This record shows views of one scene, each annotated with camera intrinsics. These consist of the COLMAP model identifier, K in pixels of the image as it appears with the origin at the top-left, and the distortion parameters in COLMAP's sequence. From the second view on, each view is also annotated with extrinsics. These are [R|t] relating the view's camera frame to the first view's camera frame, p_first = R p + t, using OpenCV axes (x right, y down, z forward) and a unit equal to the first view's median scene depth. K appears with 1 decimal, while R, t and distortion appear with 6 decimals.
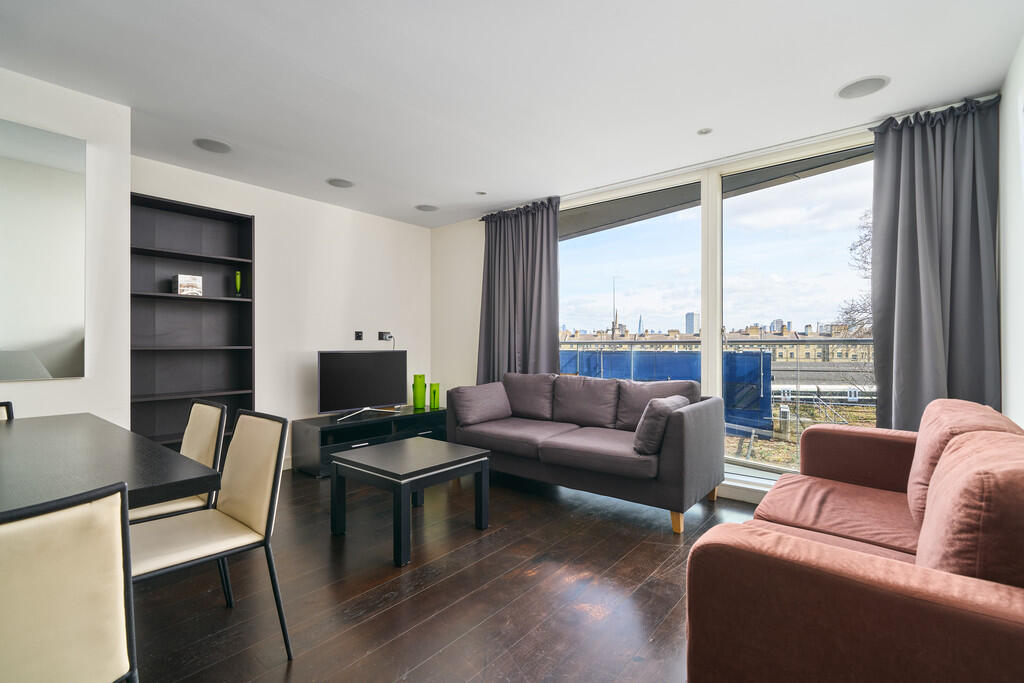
lens RADIAL K [[465.5, 0, 510.7], [0, 465.5, 344.1], [0, 0, 1]] dist [-0.002339, -0.000843]
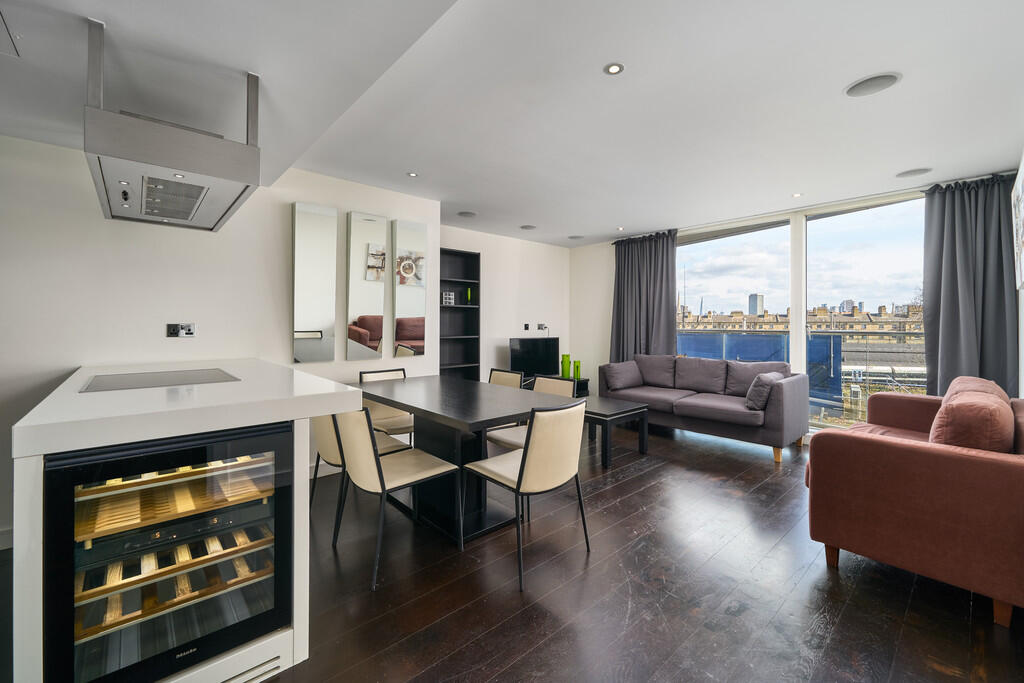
lens RADIAL K [[420.0, 0, 507.8], [0, 420.0, 324.7], [0, 0, 1]] dist [-0.009632, 0.000028]
pose [[0.986833, 0.001448, -0.161737, -0.206960], [-0.001318, 0.999999, 0.000915, -0.031165], [0.161738, -0.000690, 0.986833, -0.348125]]
